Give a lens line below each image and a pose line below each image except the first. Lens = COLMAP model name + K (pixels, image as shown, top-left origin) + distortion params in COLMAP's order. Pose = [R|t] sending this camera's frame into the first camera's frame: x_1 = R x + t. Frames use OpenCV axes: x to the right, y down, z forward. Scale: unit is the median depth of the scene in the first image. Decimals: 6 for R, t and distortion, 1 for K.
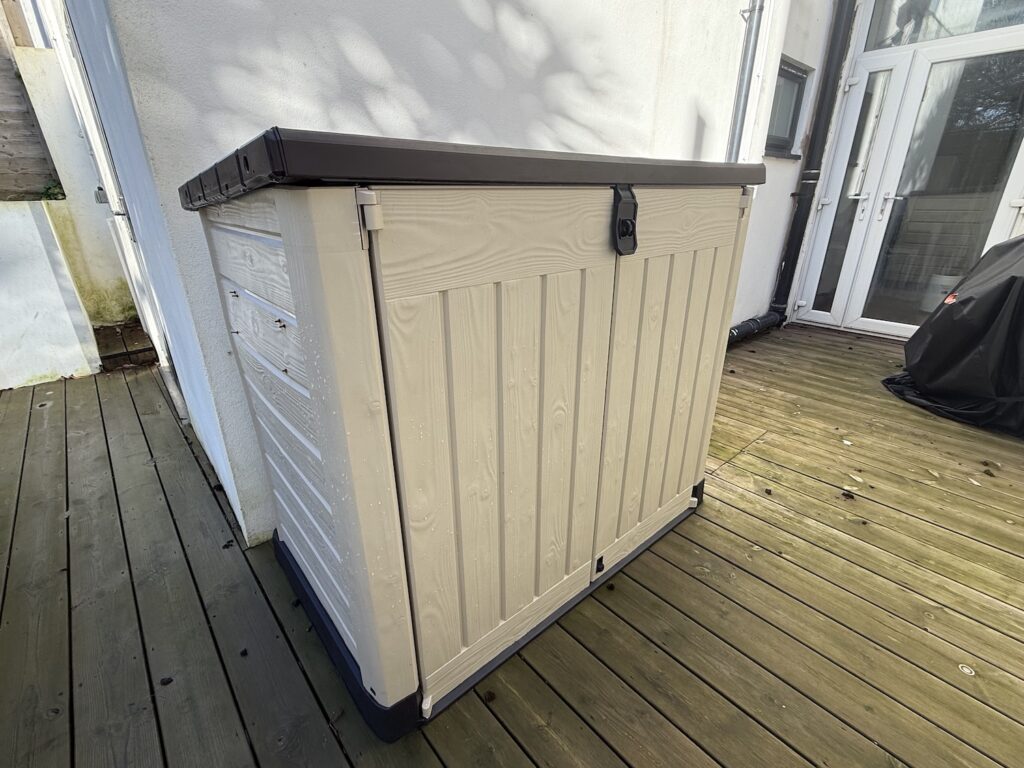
lens RADIAL K [[472.5, 0, 496.7], [0, 472.5, 380.3], [0, 0, 1]] dist [0.003690, -0.000952]
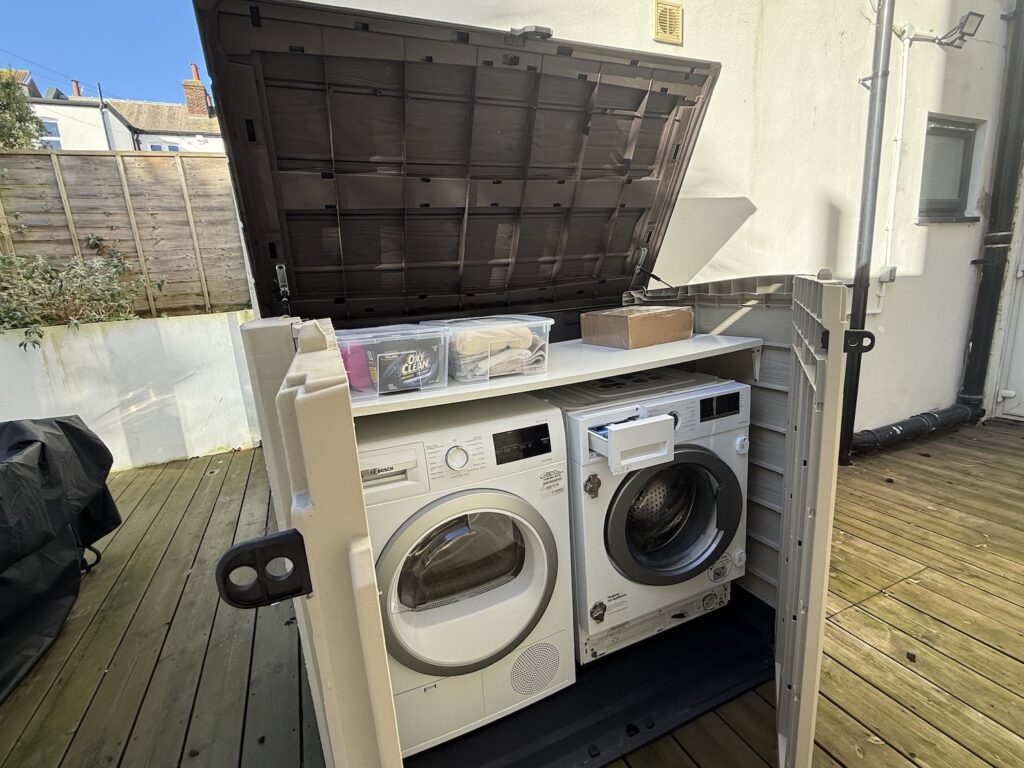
lens RADIAL K [[472.5, 0, 489.7], [0, 472.5, 383.4], [0, 0, 1]] dist [0.003690, -0.000952]
pose [[0.952725, 0.002606, -0.303822, 0.130458], [-0.051312, 0.986980, -0.152437, -0.031780], [0.299469, 0.160820, 0.940455, 0.025450]]
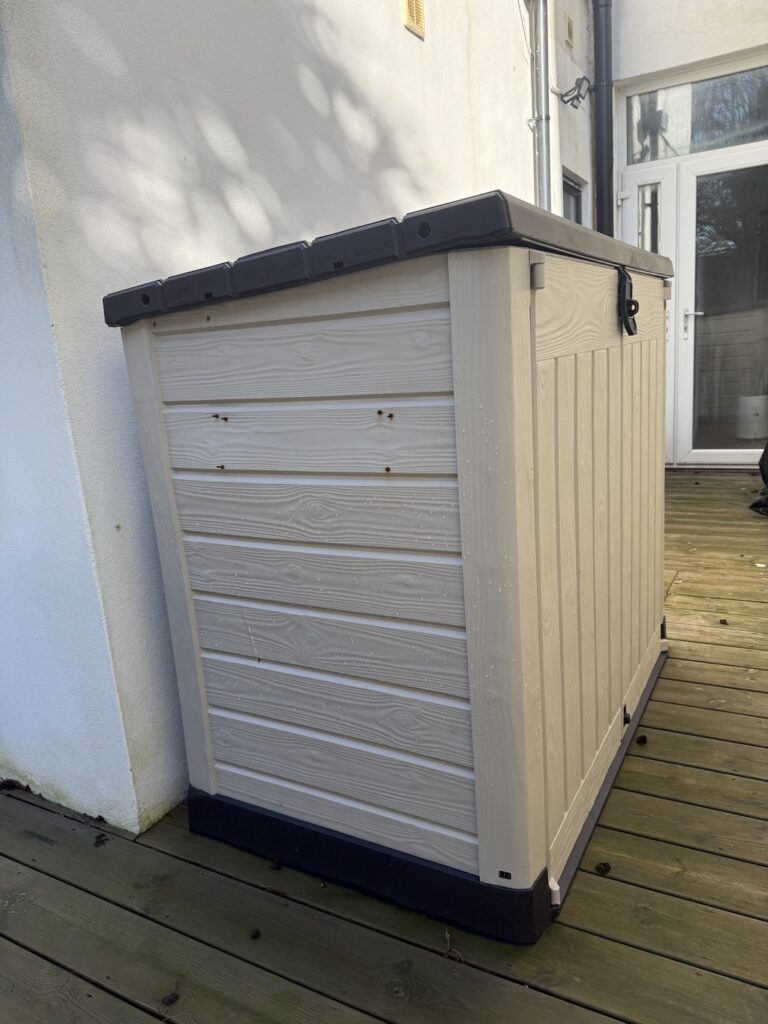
lens RADIAL K [[735.7, 0, 385.5], [0, 735.7, 513.9], [0, 0, 1]] dist [0.006851, -0.017794]
pose [[0.935309, -0.129122, 0.329430, -0.317602], [0.179593, 0.975435, -0.127568, 0.080750], [-0.304865, 0.178479, 0.935522, -0.073081]]
